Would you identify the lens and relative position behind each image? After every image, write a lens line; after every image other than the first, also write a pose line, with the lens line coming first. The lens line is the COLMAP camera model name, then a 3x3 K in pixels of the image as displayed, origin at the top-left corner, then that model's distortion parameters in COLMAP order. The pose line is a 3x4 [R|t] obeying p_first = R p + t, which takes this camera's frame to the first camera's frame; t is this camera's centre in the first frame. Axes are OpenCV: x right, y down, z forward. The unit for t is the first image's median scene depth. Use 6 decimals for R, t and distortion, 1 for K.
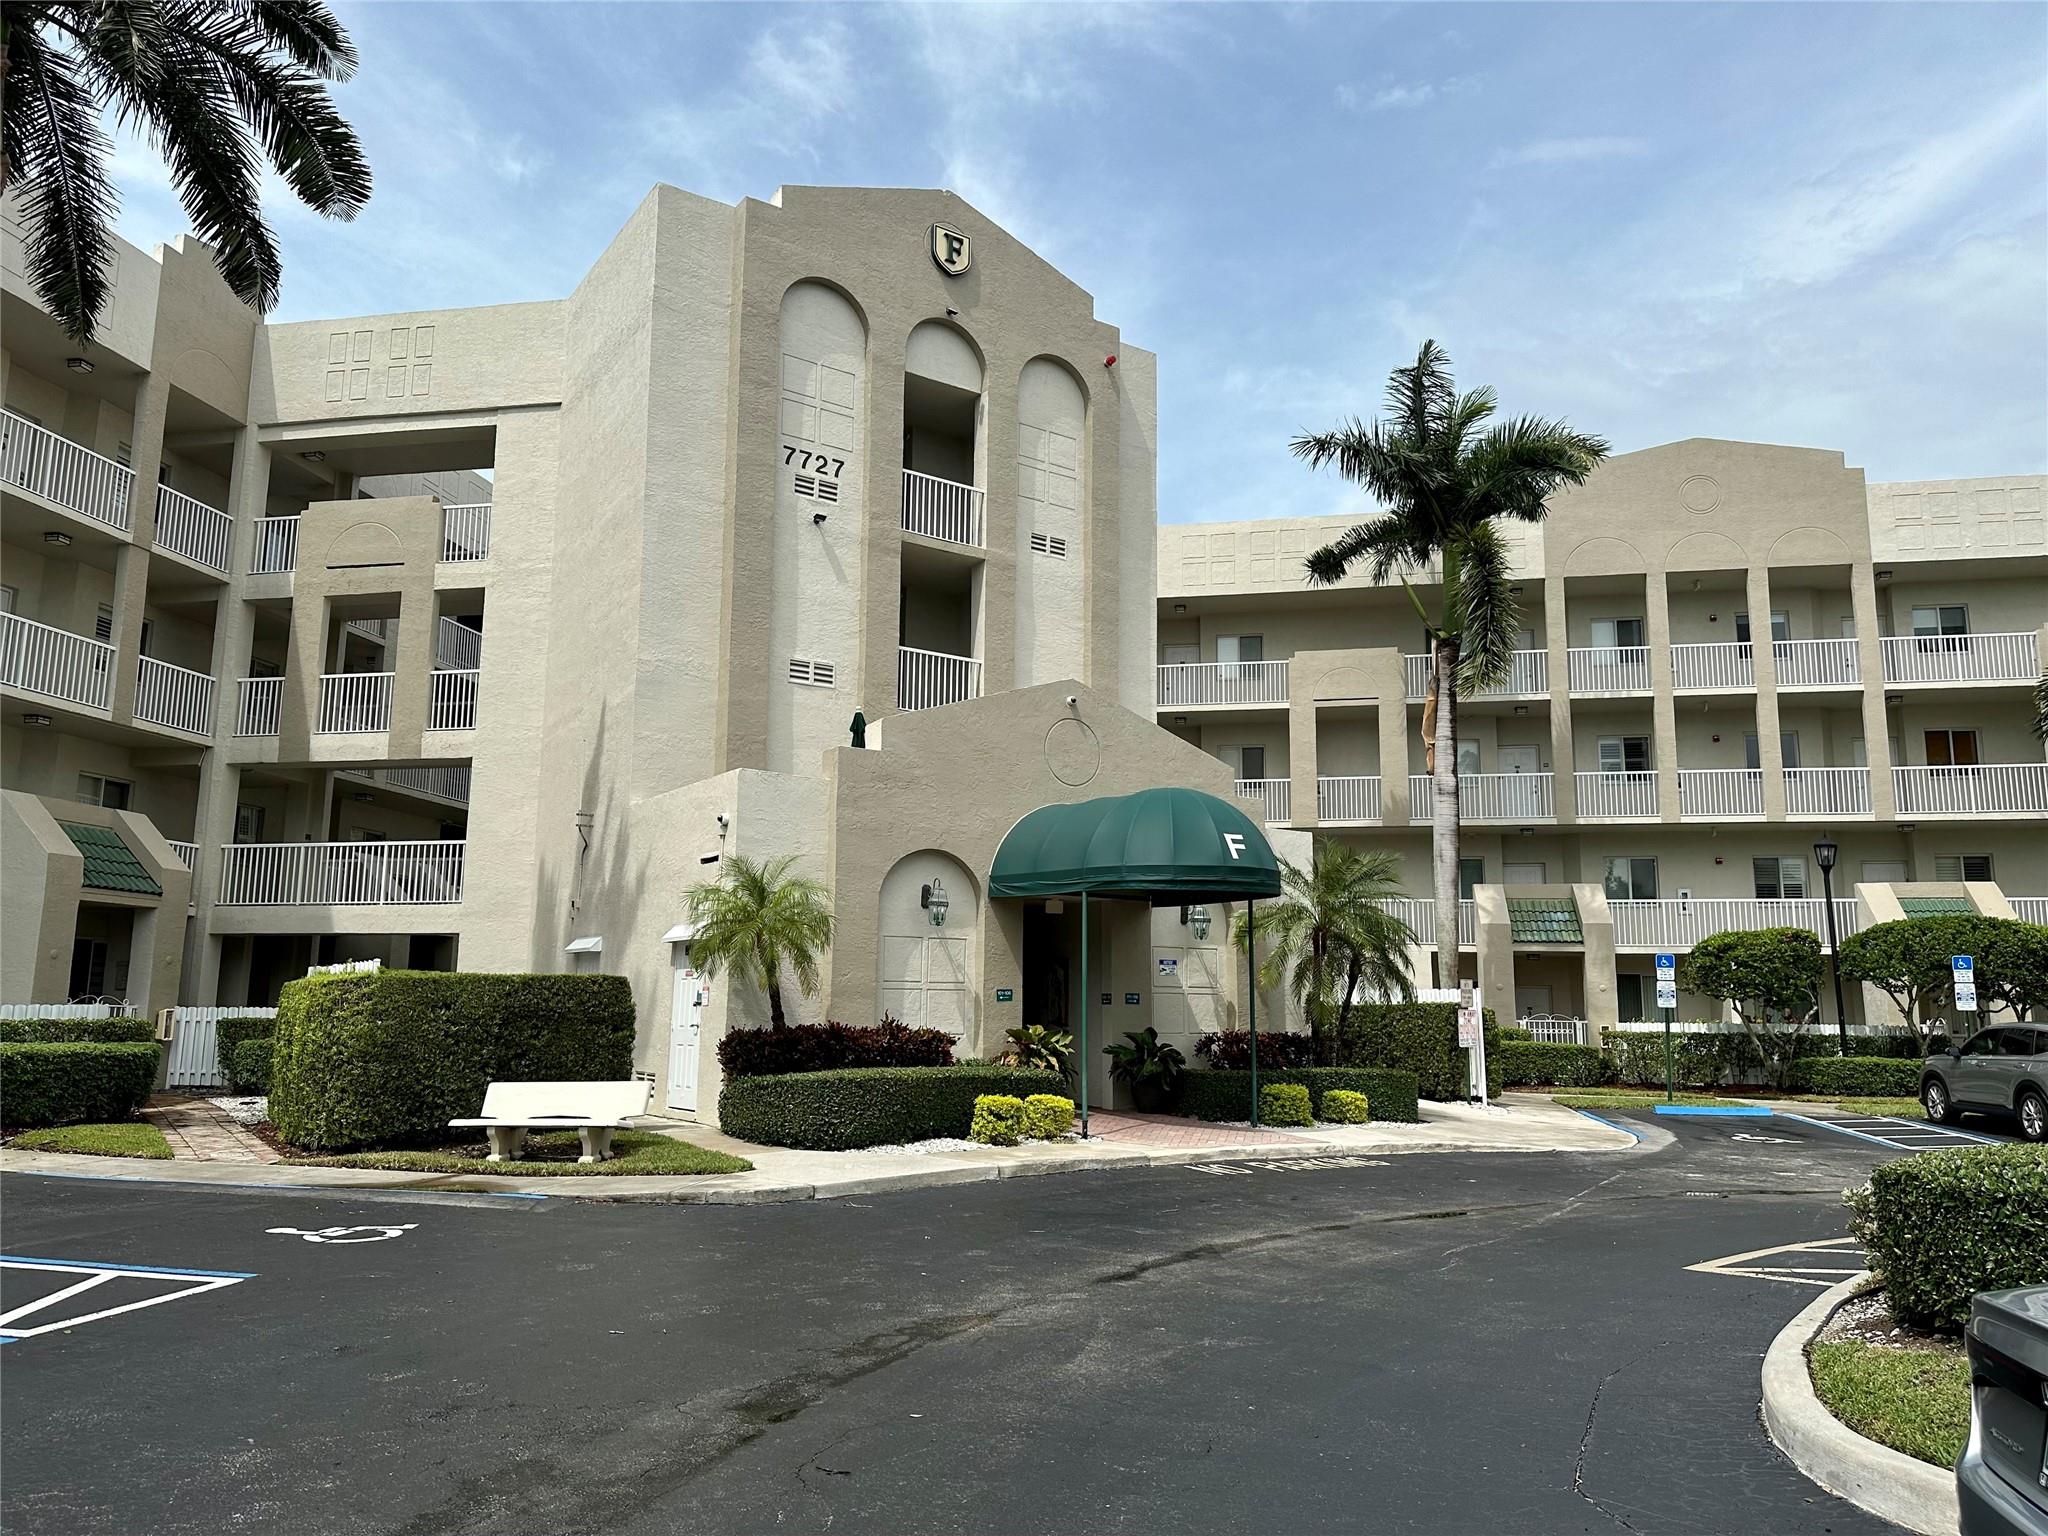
lens RADIAL K [[1438.2, 0, 1024.0], [0, 1438.2, 768.0], [0, 0, 1]] dist [0.131993, -0.236833]
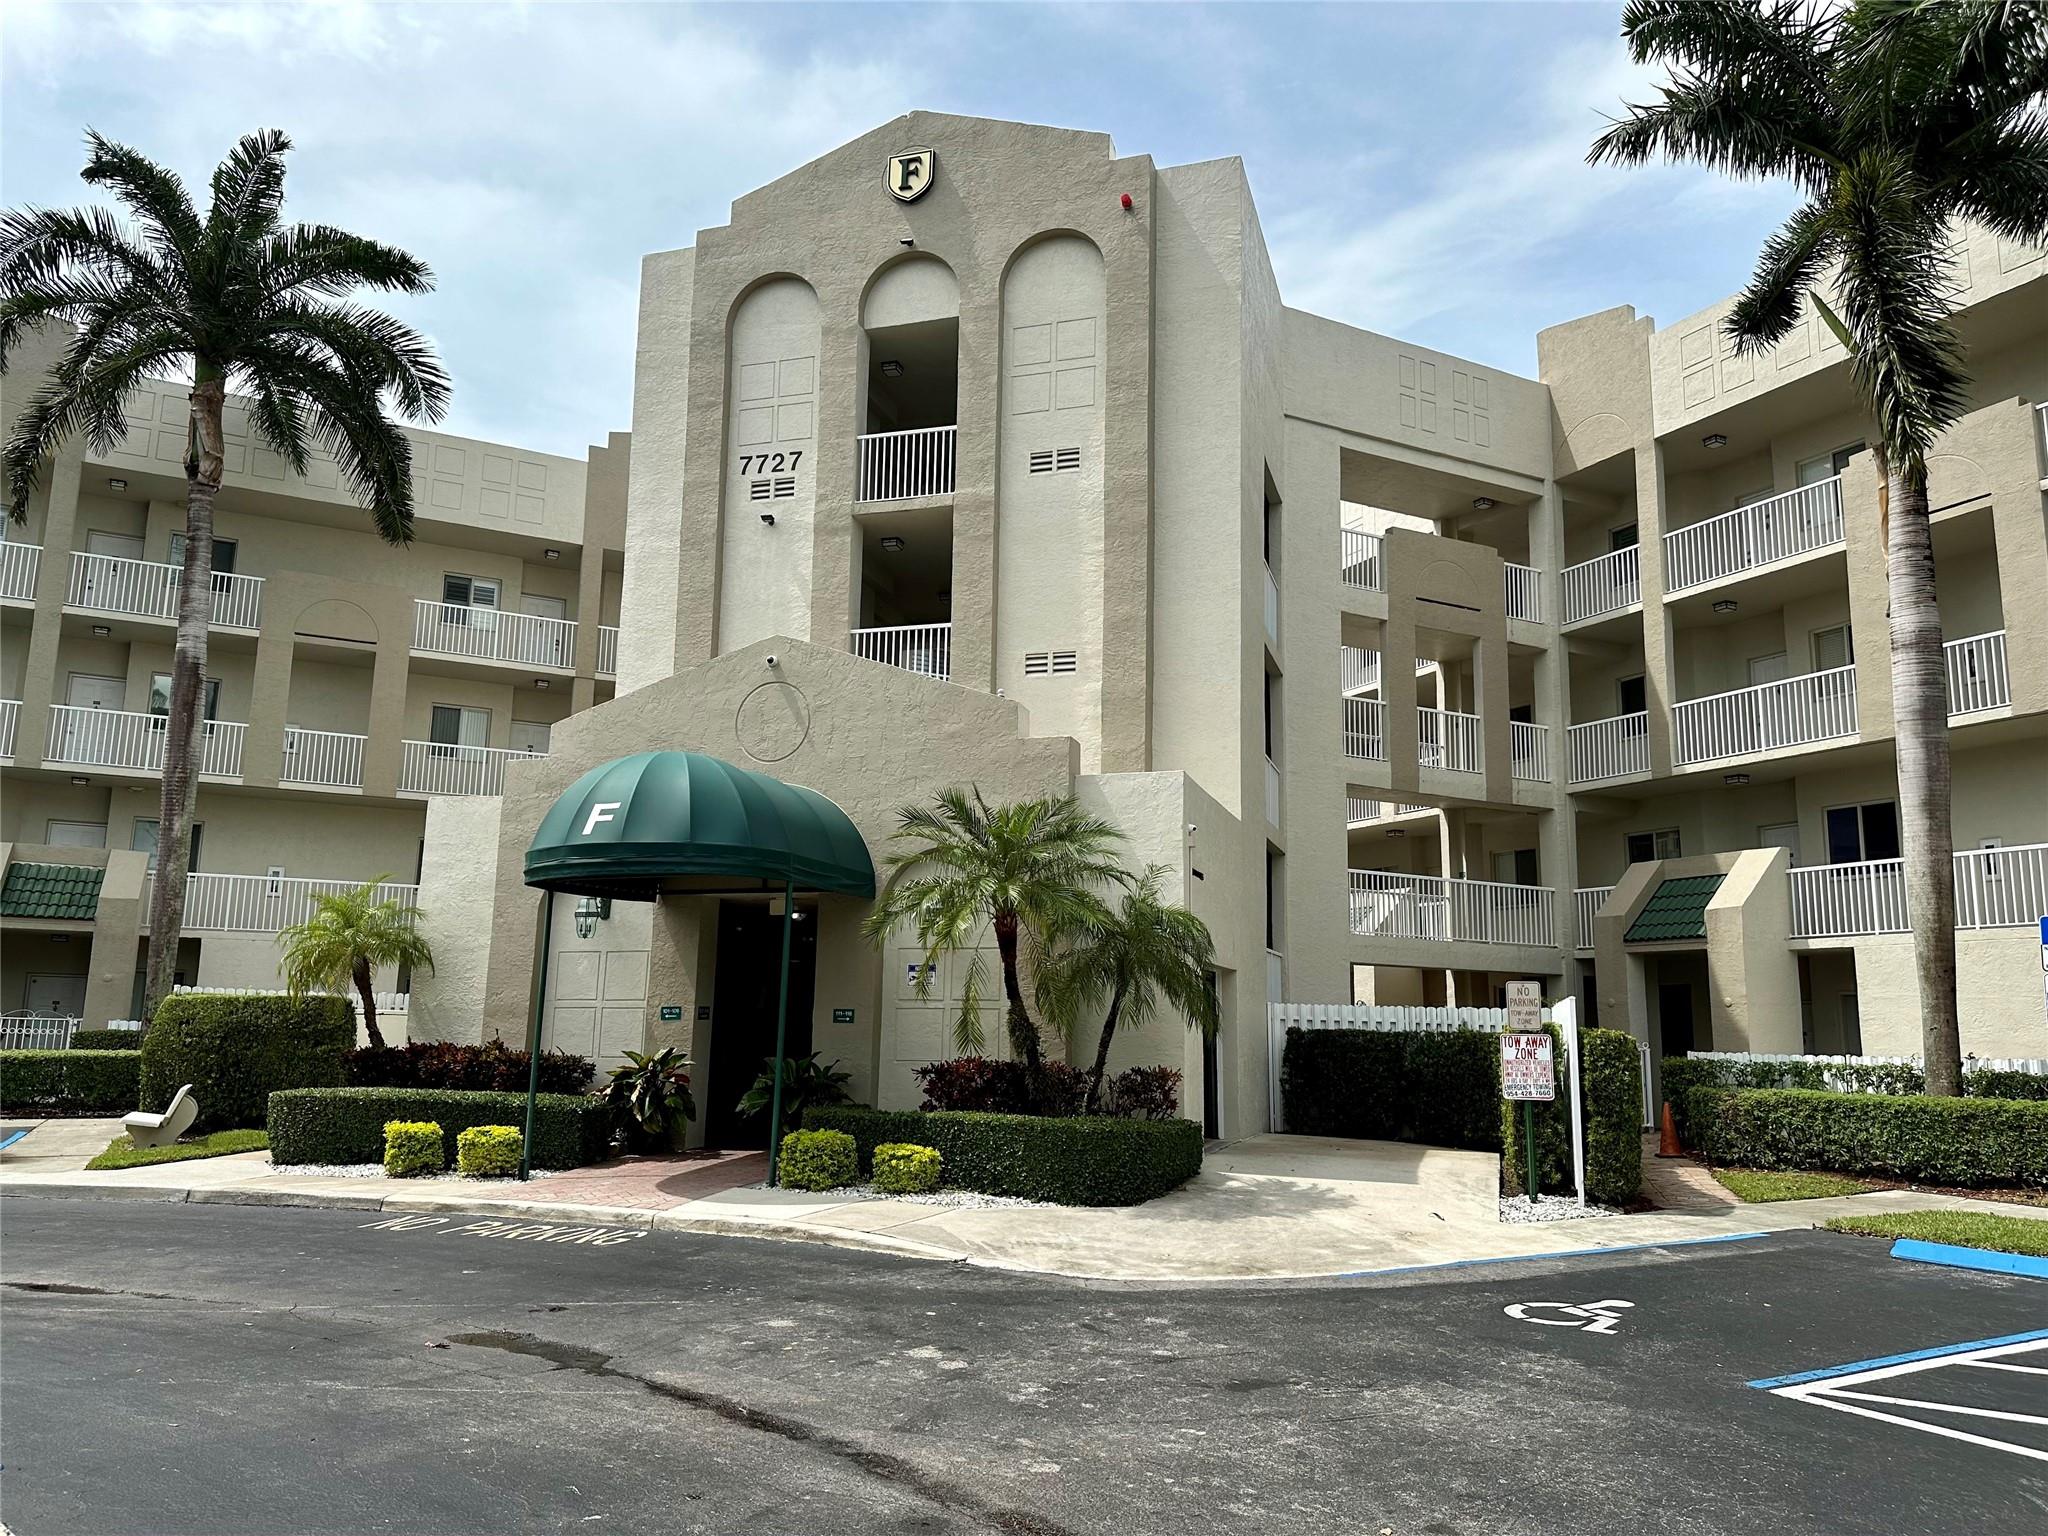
lens RADIAL K [[1438.2, 0, 1024.0], [0, 1438.2, 768.0], [0, 0, 1]] dist [0.131993, -0.236833]
pose [[0.607863, -0.139871, -0.781626, 0.682148], [0.122423, 0.989102, -0.081791, 0.089835], [0.784548, -0.045971, 0.618362, 0.520724]]
